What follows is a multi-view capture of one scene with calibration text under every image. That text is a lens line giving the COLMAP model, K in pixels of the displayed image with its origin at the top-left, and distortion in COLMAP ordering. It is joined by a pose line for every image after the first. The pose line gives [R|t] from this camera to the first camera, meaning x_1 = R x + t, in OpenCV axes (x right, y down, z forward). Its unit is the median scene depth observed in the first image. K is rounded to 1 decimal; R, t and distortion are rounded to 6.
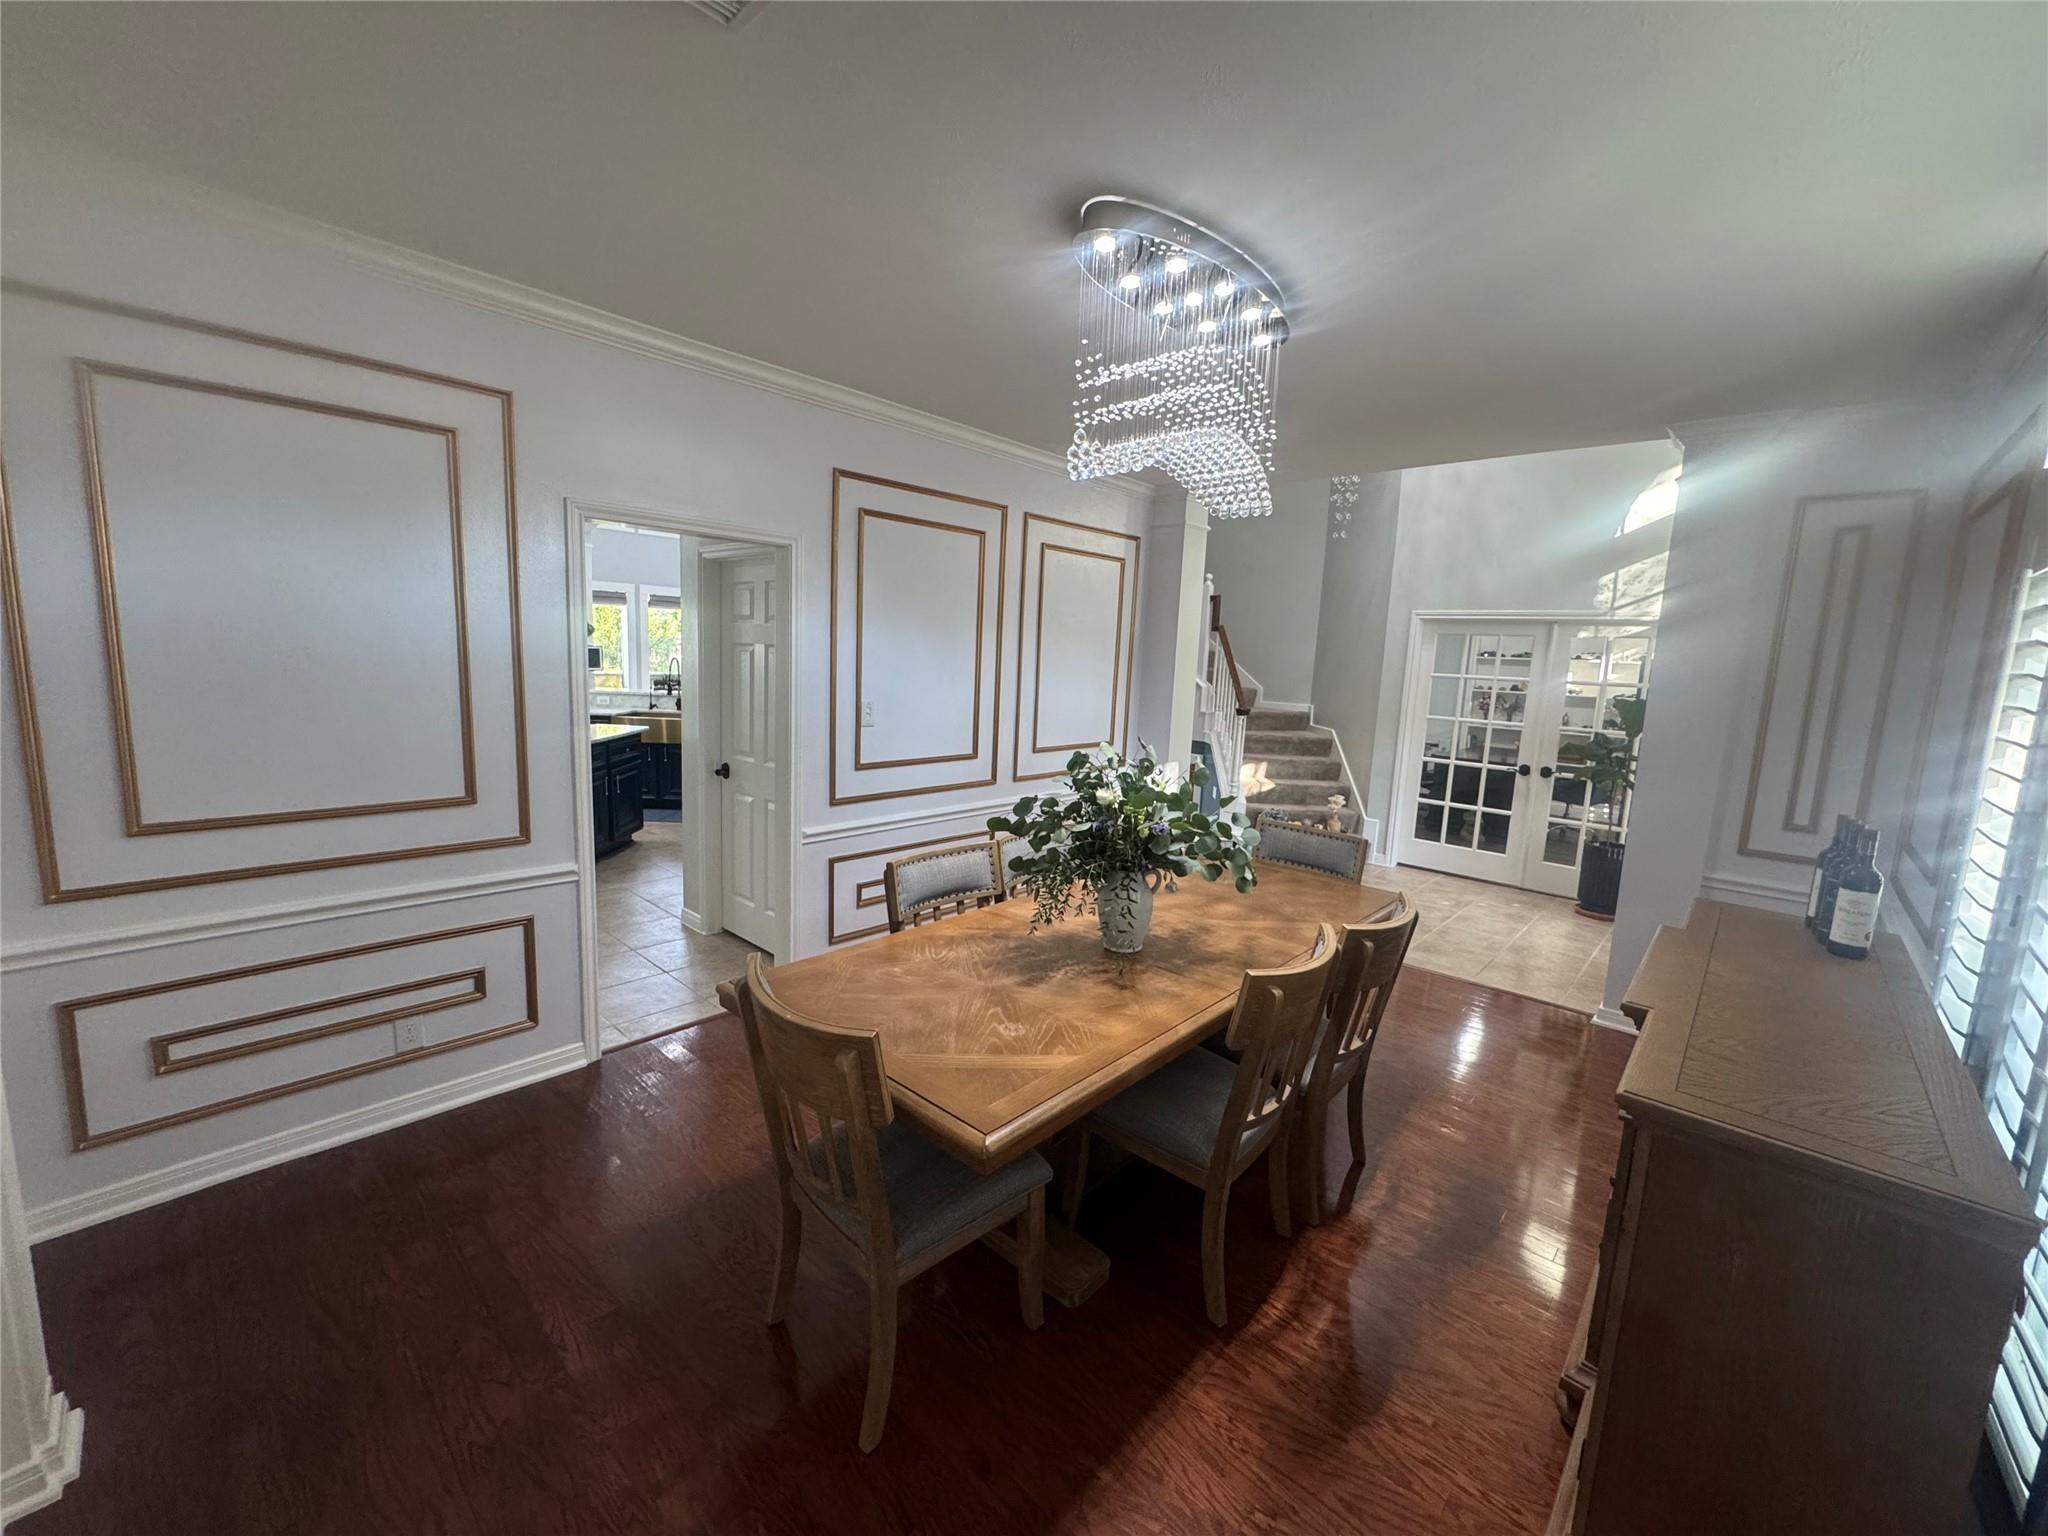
lens RADIAL K [[825.6, 0, 1018.9], [0, 825.6, 765.3], [0, 0, 1]] dist [-0.001267, -0.000995]
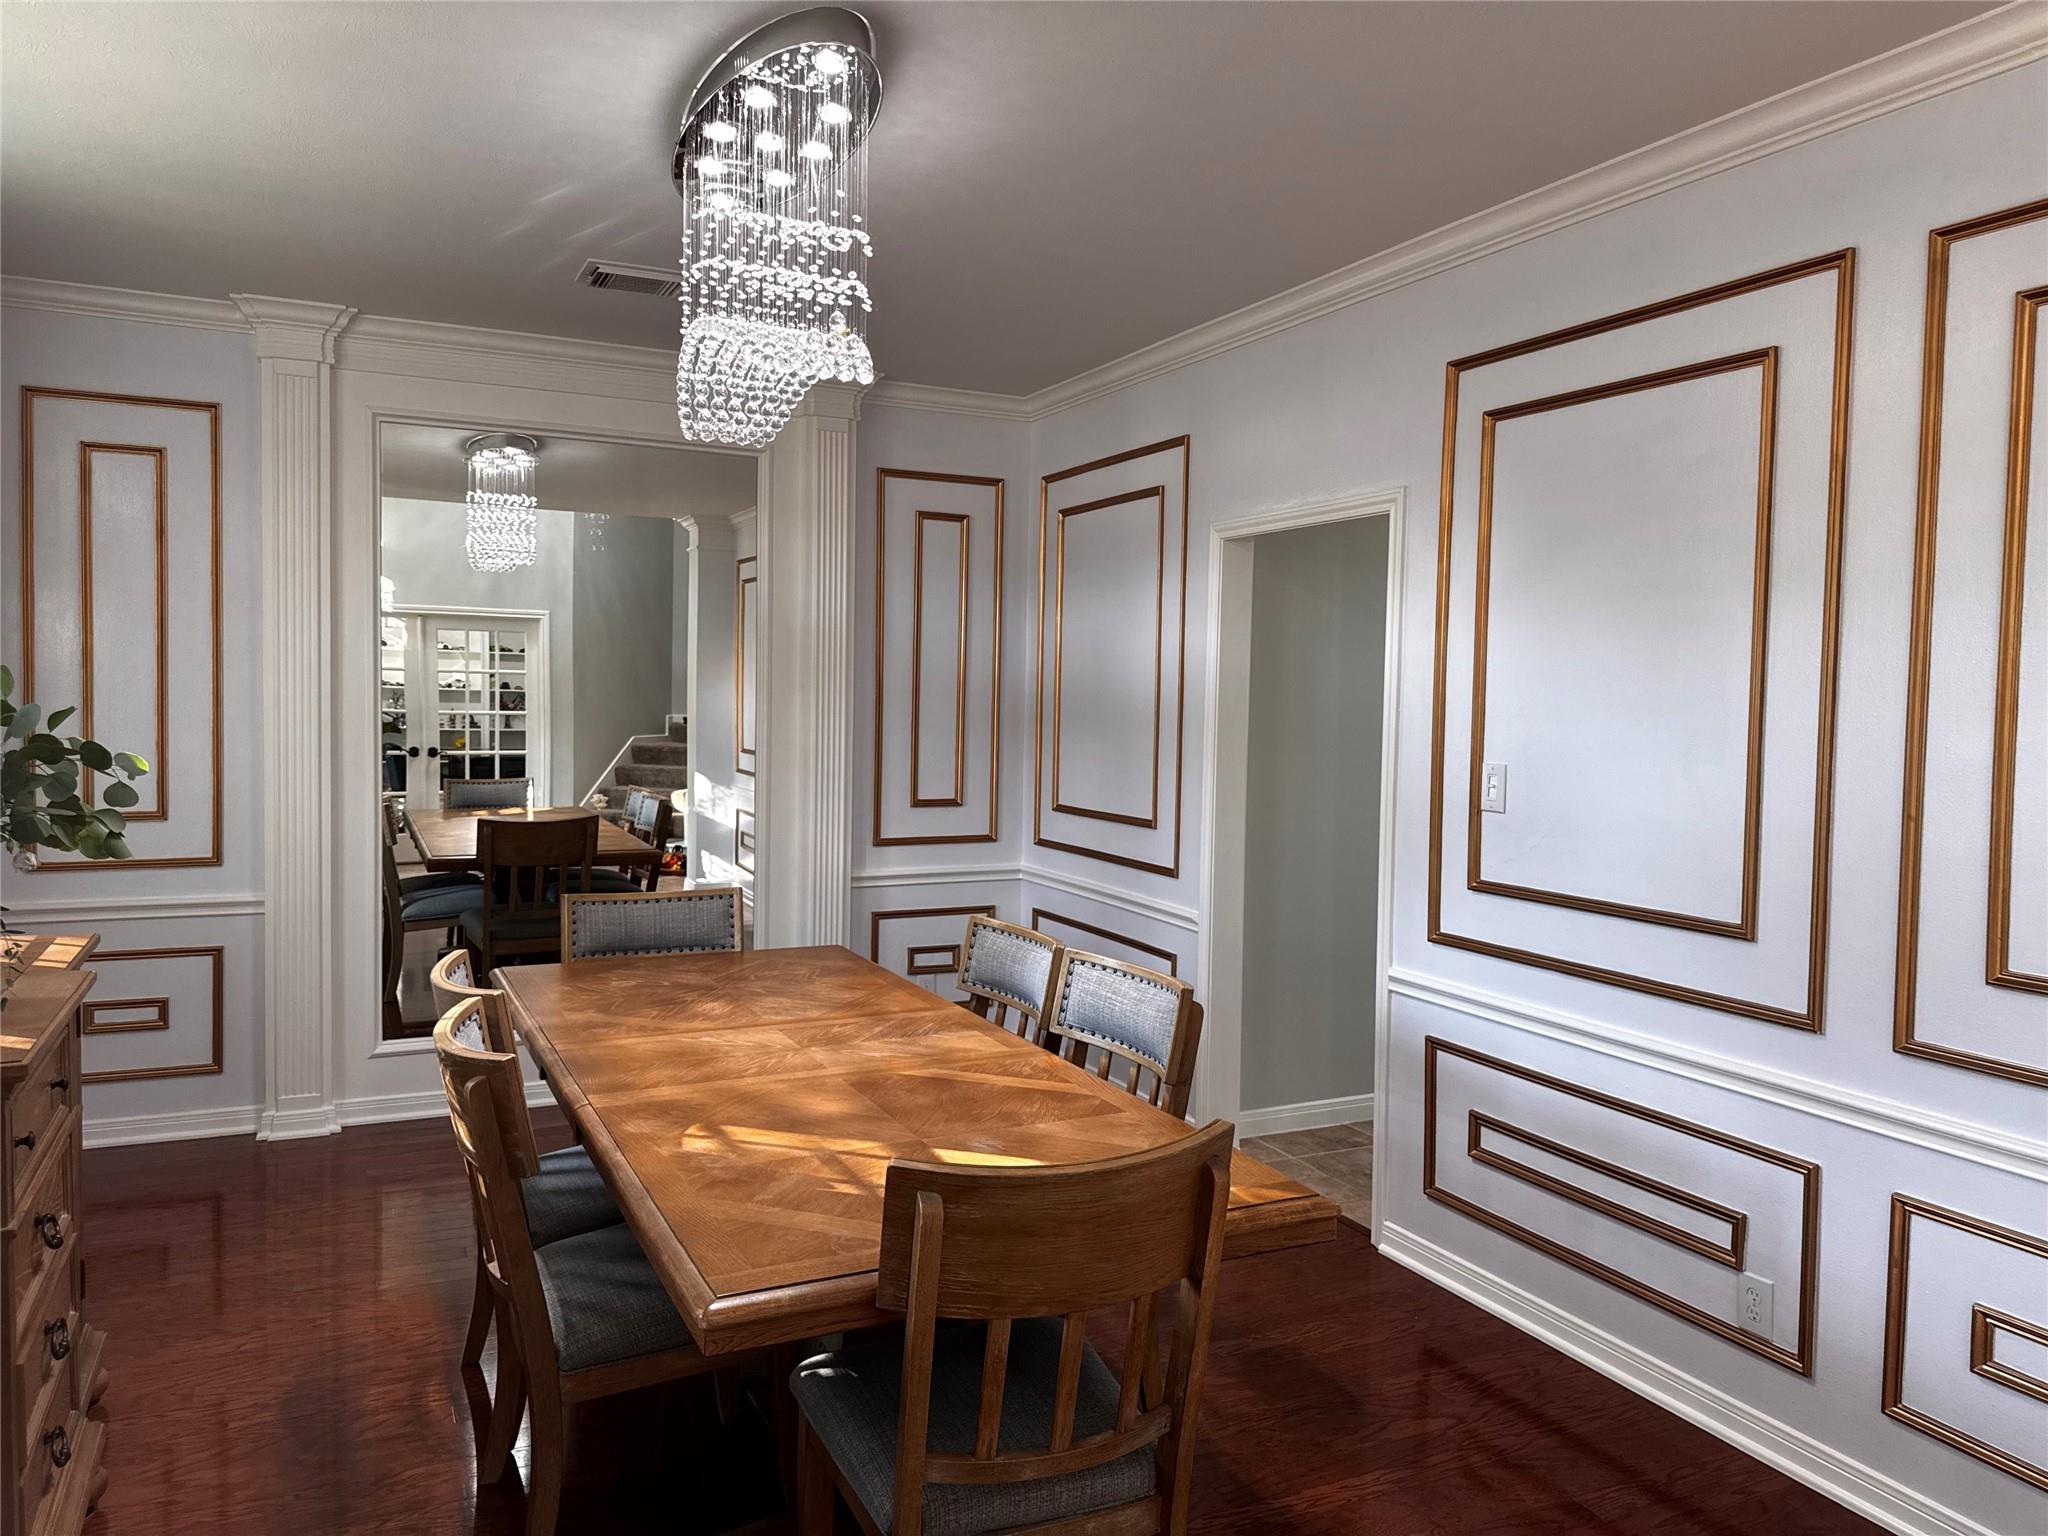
lens RADIAL K [[1458.9, 0, 1019.1], [0, 1458.9, 760.6], [0, 0, 1]] dist [0.097966, -0.044745]
pose [[-0.355965, -0.016260, -0.934358, 0.799793], [-0.178784, 0.982565, 0.051013, -0.072848], [0.917238, 0.185207, -0.352666, 1.046735]]
